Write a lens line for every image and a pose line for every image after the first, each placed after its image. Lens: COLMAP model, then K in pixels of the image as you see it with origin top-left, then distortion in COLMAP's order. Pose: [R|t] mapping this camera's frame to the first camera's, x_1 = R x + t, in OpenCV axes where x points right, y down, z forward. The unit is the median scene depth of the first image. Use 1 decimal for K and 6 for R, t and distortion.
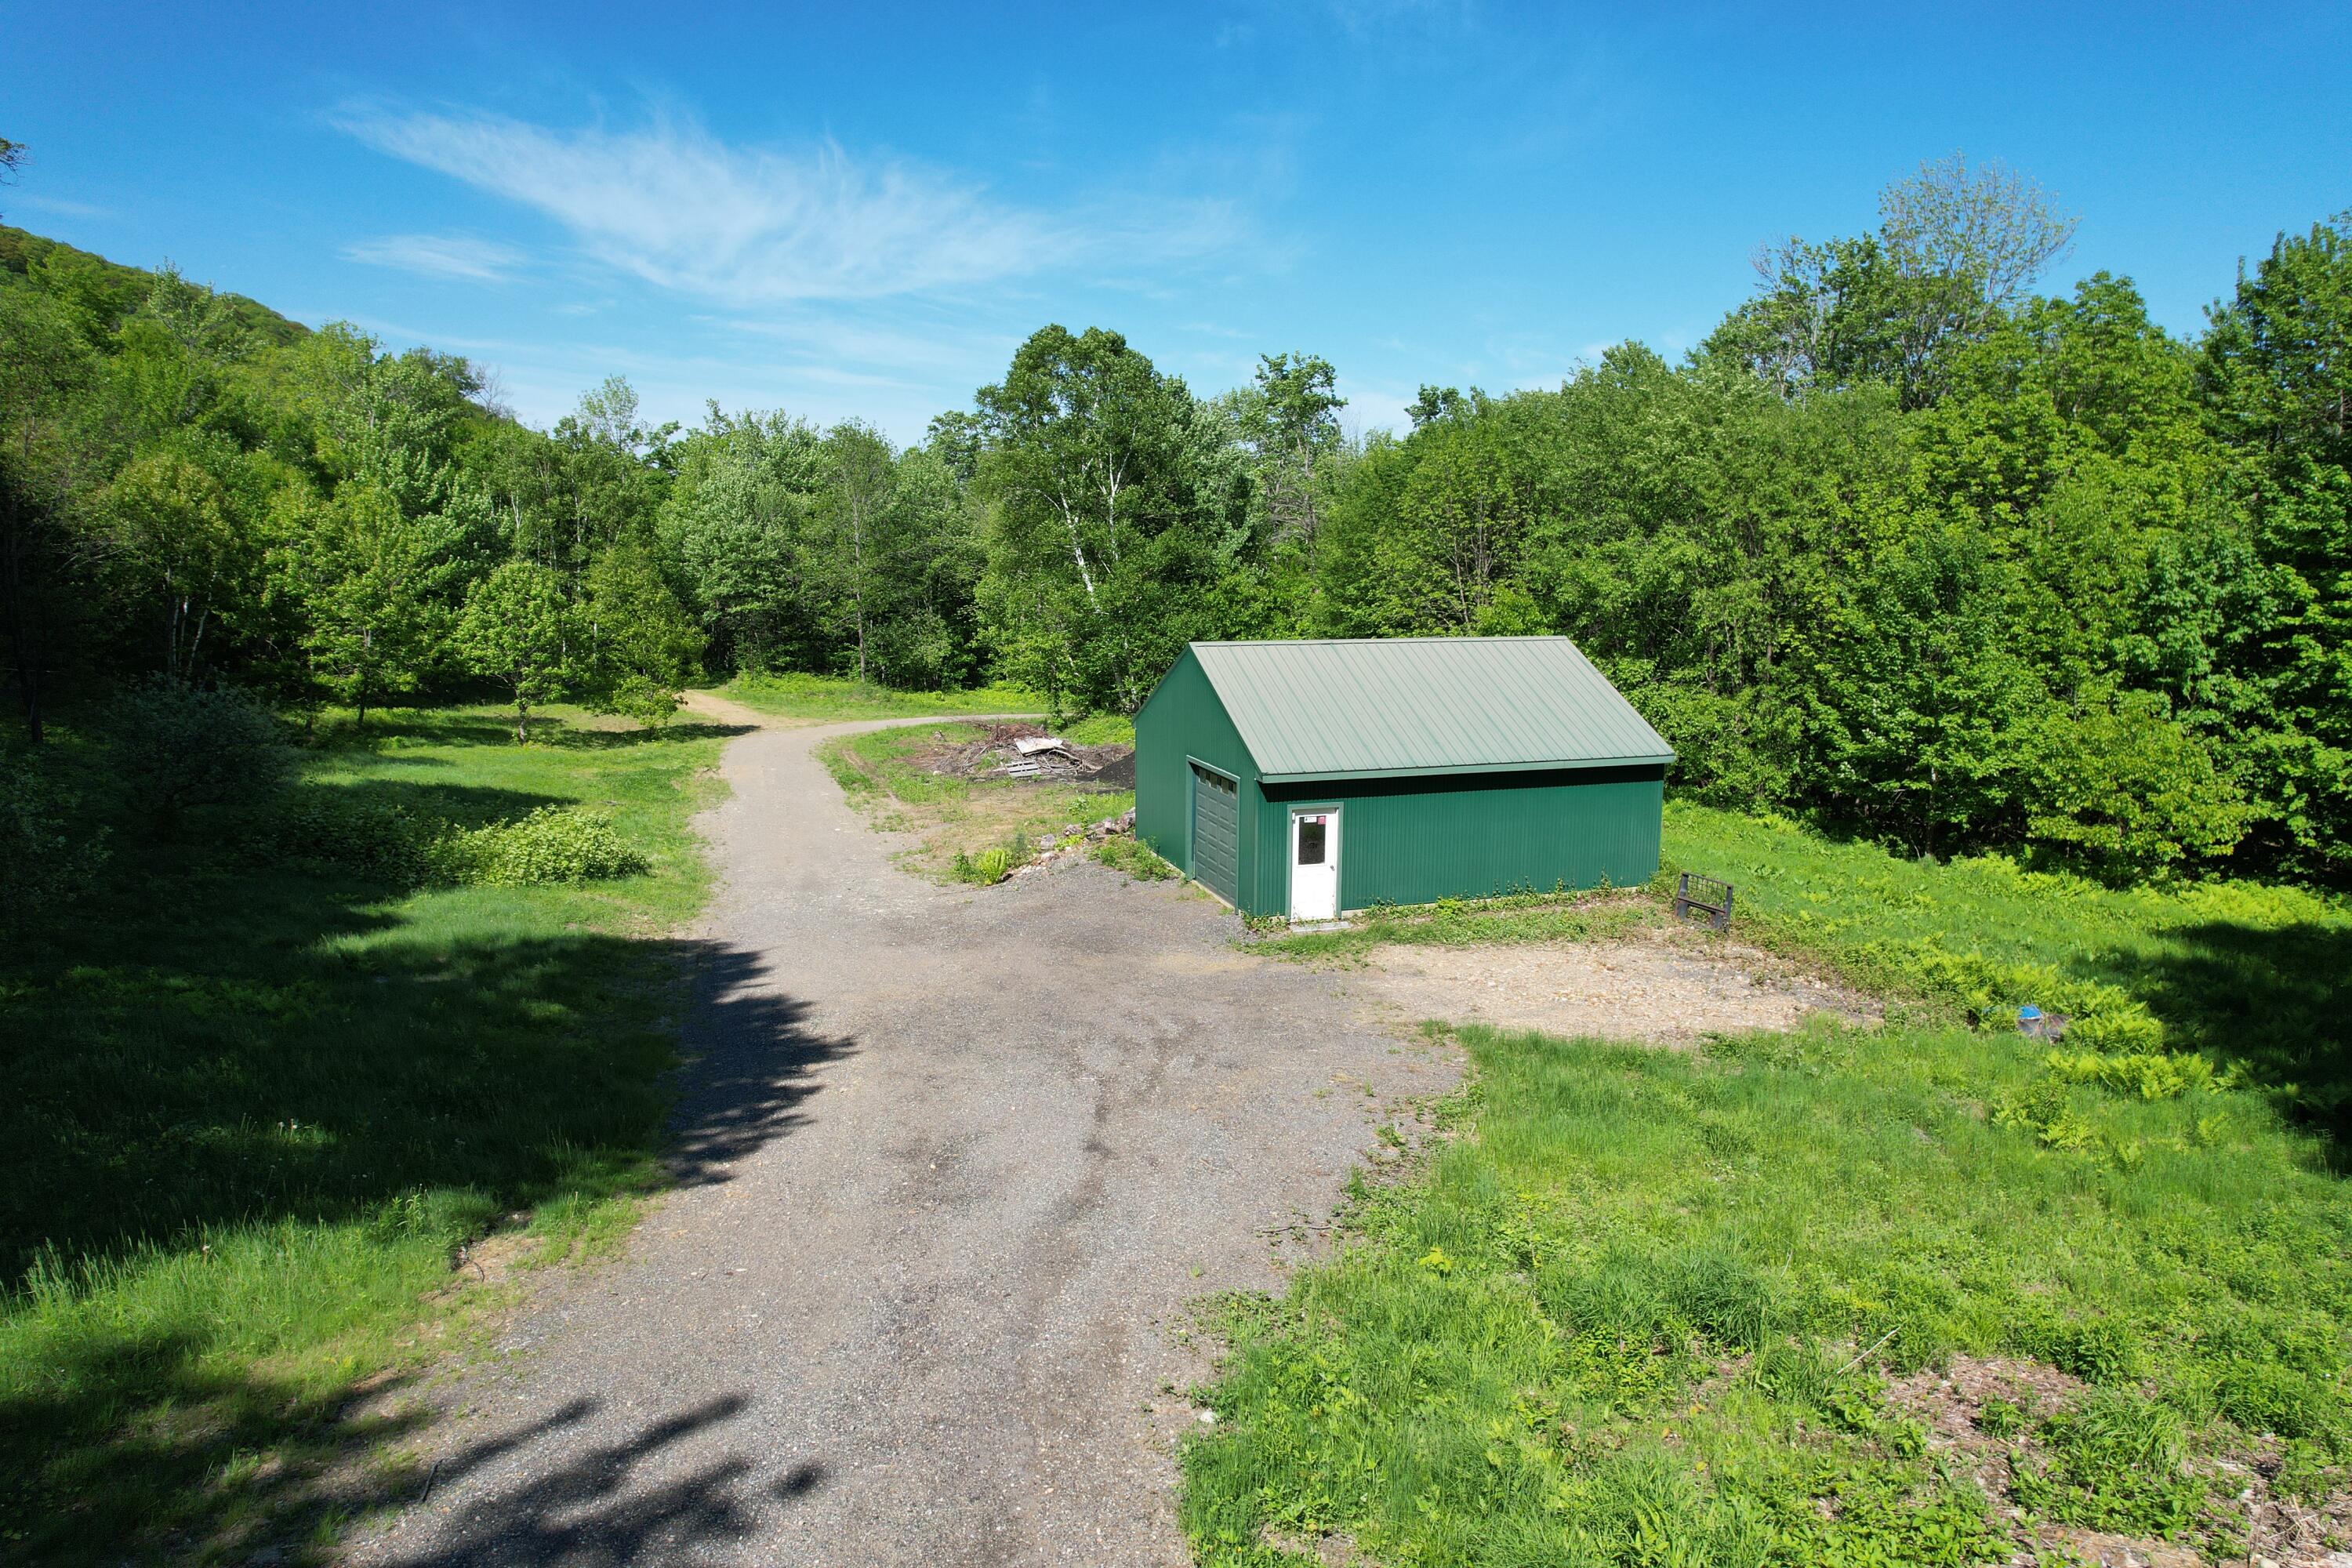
lens RADIAL K [[1467.1, 0, 1182.3], [0, 1467.1, 891.6], [0, 0, 1]] dist [0.000199, 0.001959]
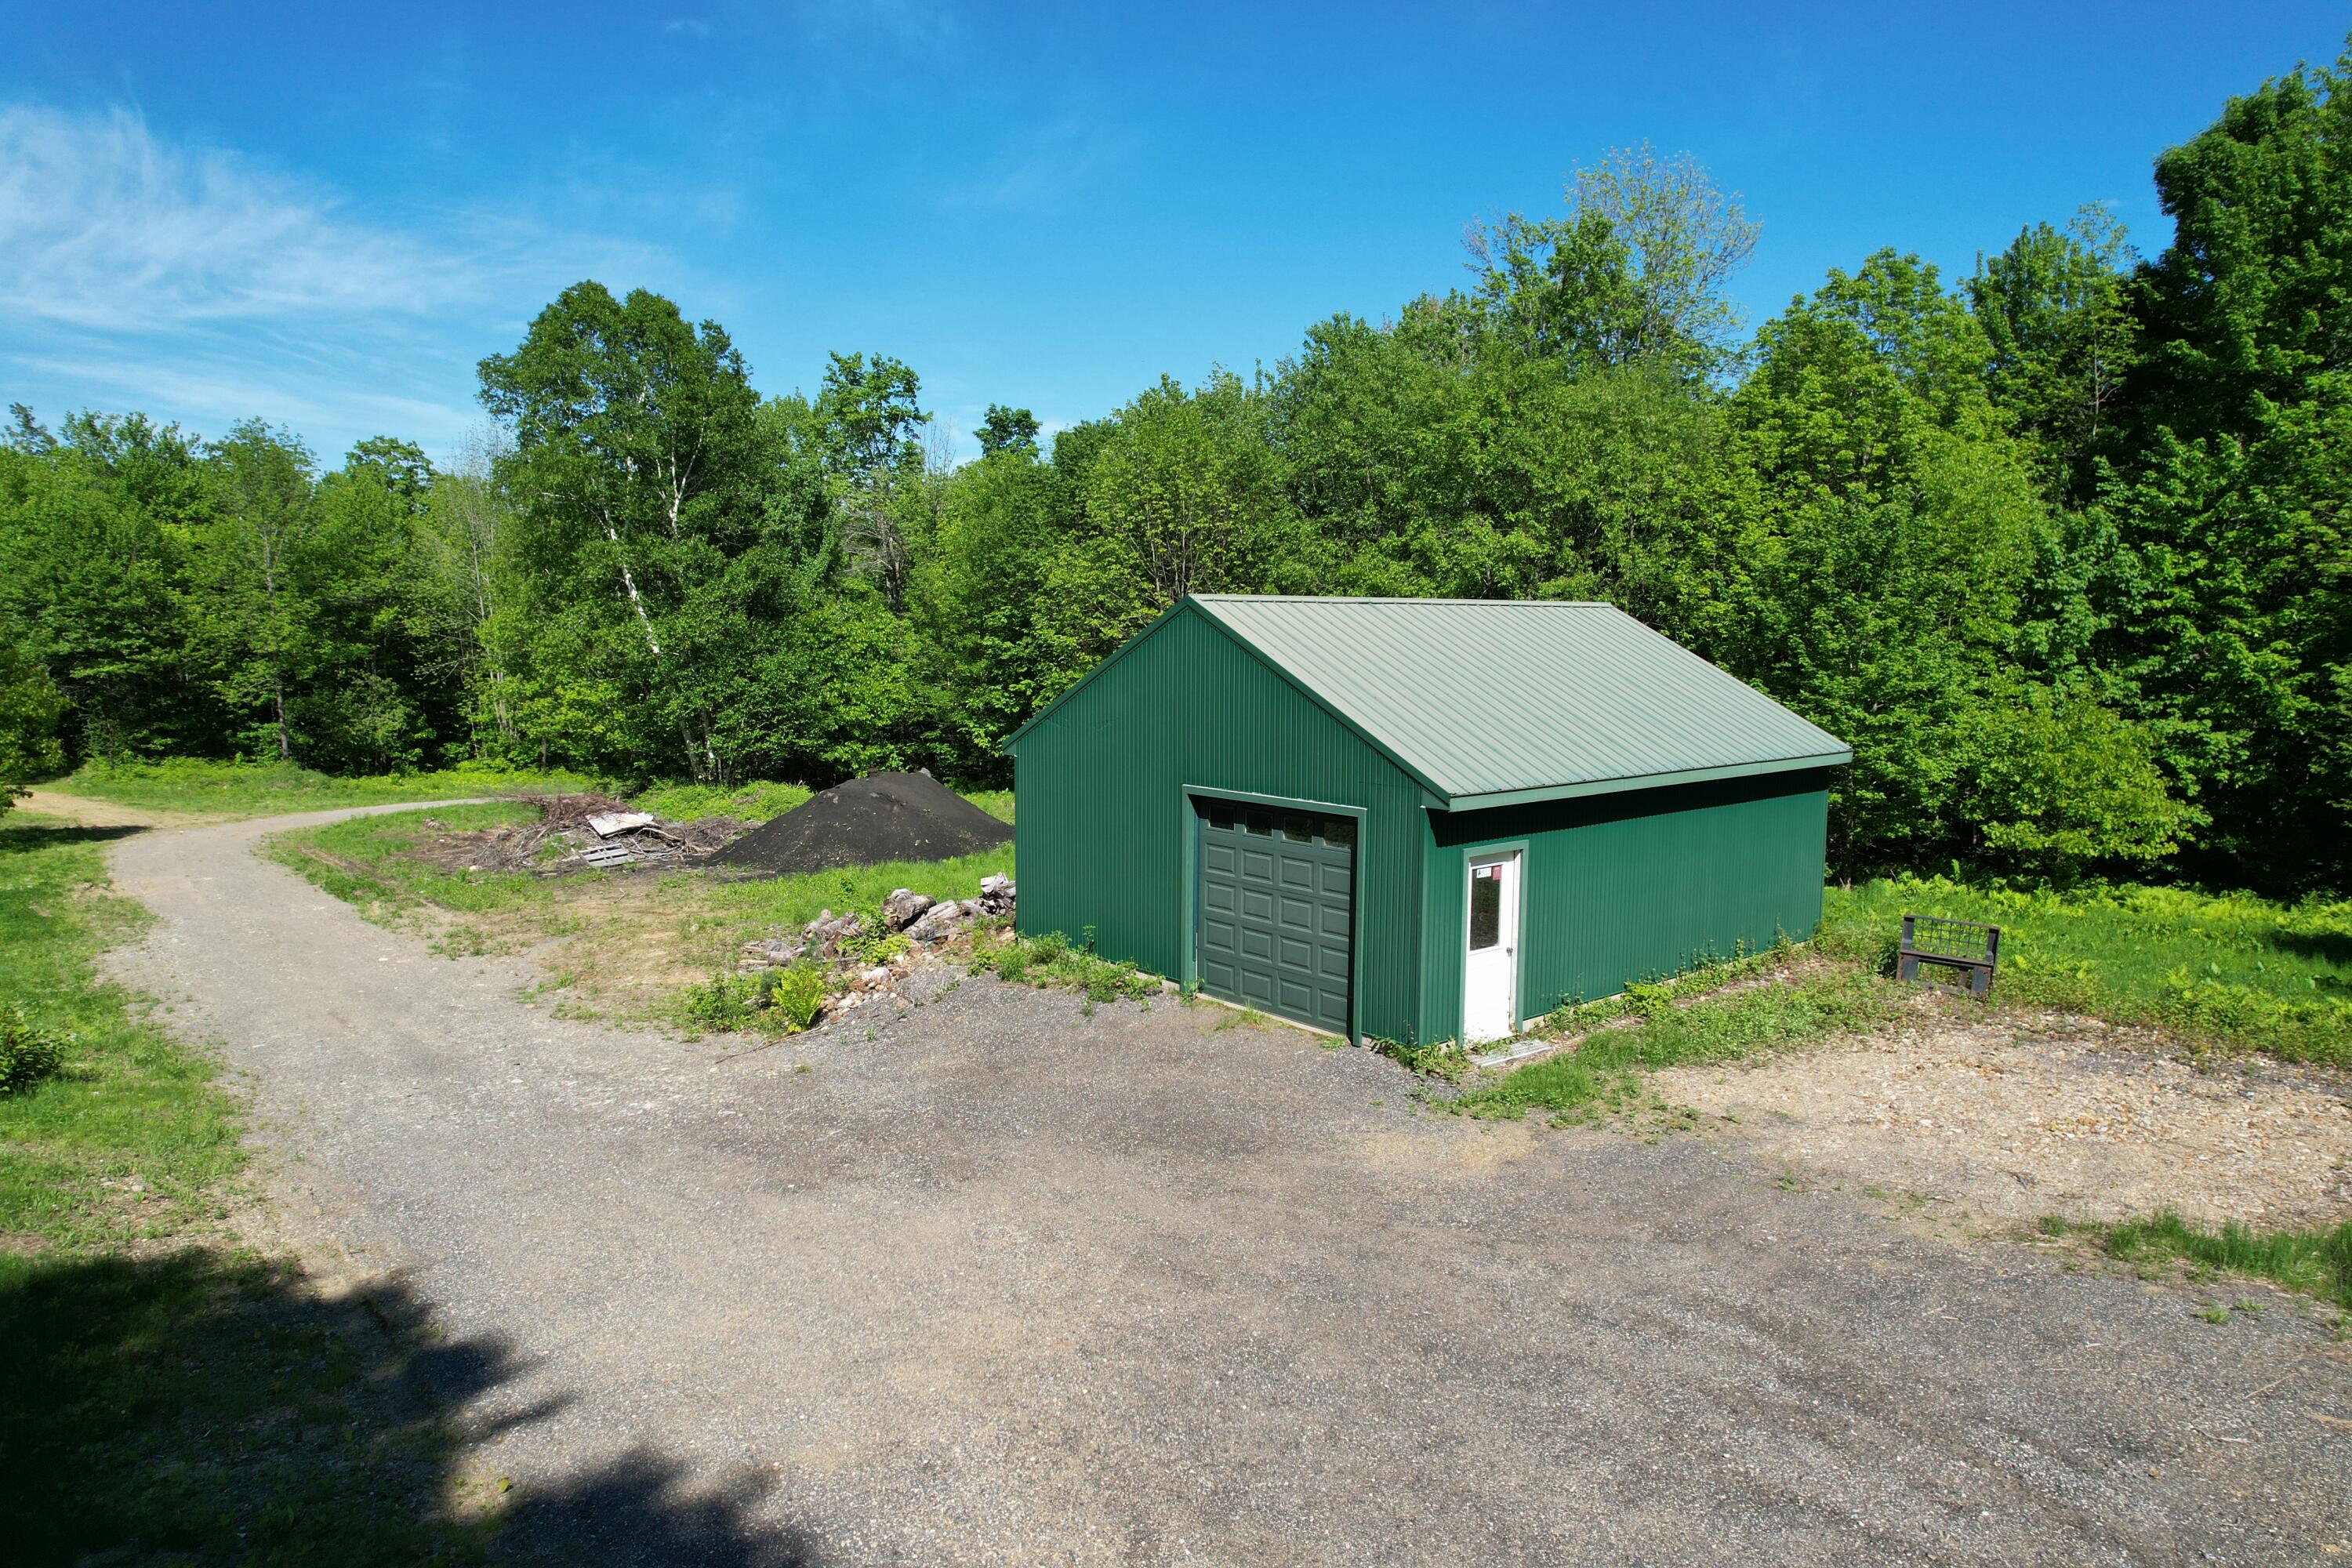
lens RADIAL K [[1467.1, 0, 1182.3], [0, 1467.1, 891.6], [0, 0, 1]] dist [0.000199, 0.001959]
pose [[0.932626, -0.070464, 0.353899, -0.081031], [0.088699, 0.995424, -0.035550, -0.010827], [-0.349774, 0.064546, 0.934608, 0.168904]]
